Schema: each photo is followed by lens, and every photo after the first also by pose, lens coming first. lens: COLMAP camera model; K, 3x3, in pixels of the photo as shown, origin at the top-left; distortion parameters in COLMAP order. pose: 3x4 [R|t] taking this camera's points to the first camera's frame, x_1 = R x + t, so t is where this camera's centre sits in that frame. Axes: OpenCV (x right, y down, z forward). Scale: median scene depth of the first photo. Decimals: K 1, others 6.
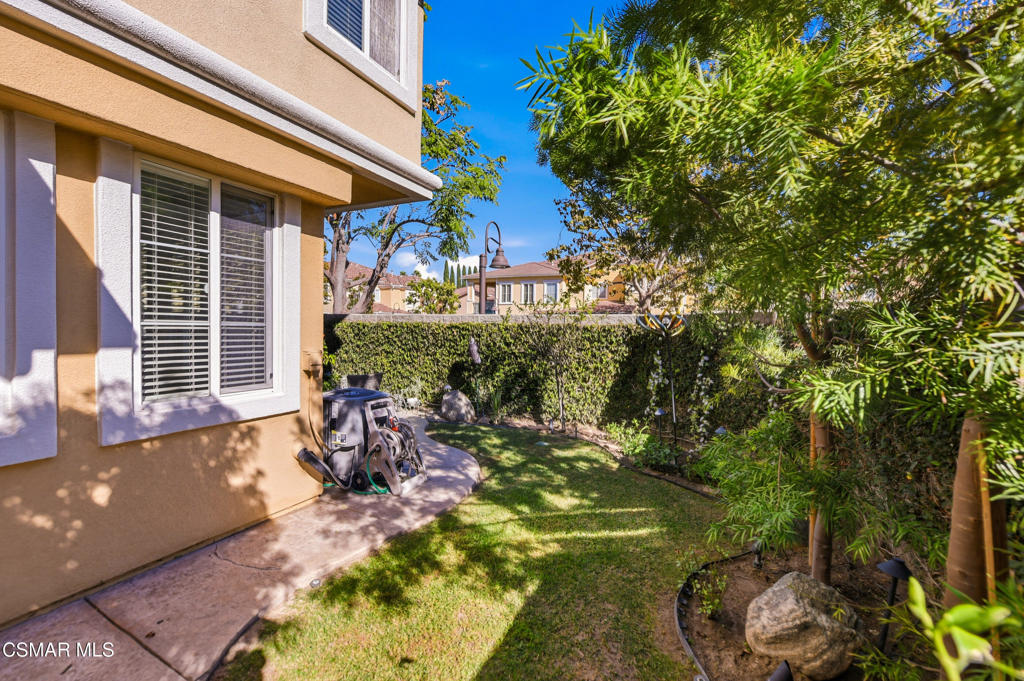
lens RADIAL K [[421.6, 0, 517.9], [0, 421.6, 331.4], [0, 0, 1]] dist [-0.006641, -0.000476]
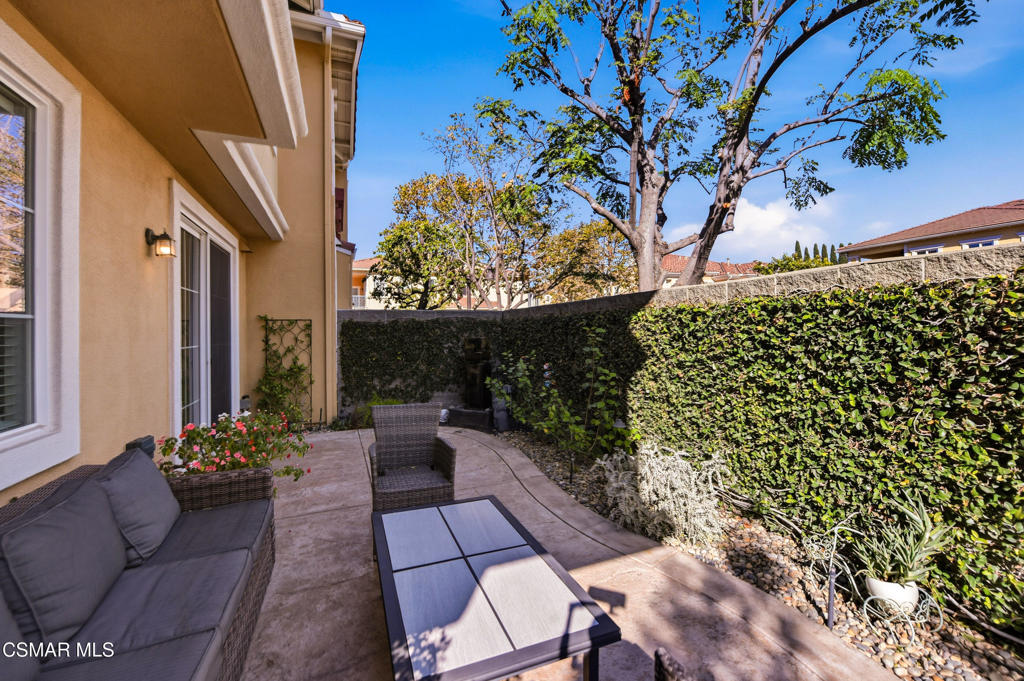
lens RADIAL K [[440.0, 0, 516.1], [0, 440.0, 321.3], [0, 0, 1]] dist [0.000258, 0.000044]
pose [[0.737446, -0.038512, -0.674307, -0.518802], [0.022263, 0.999217, -0.032721, 0.008899], [0.675039, 0.009118, 0.737726, 1.438599]]
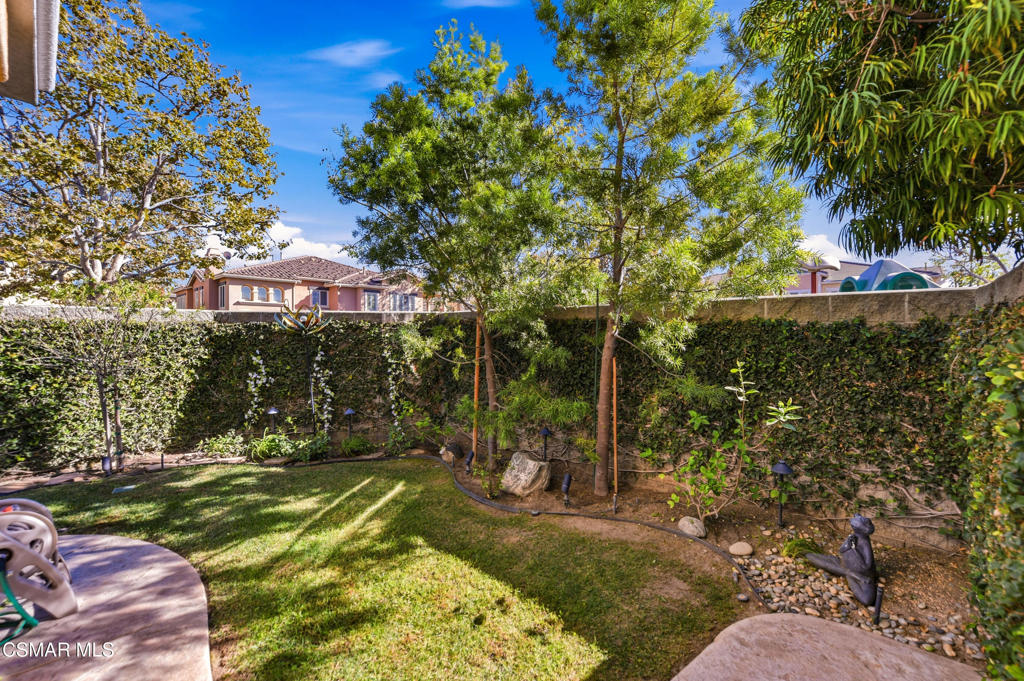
lens RADIAL K [[421.6, 0, 517.9], [0, 421.6, 331.4], [0, 0, 1]] dist [-0.006641, -0.000476]
pose [[0.285198, -0.009323, 0.958423, -0.686222], [0.009524, 0.999931, 0.006893, 0.004259], [-0.958421, 0.007162, 0.285267, 0.256015]]
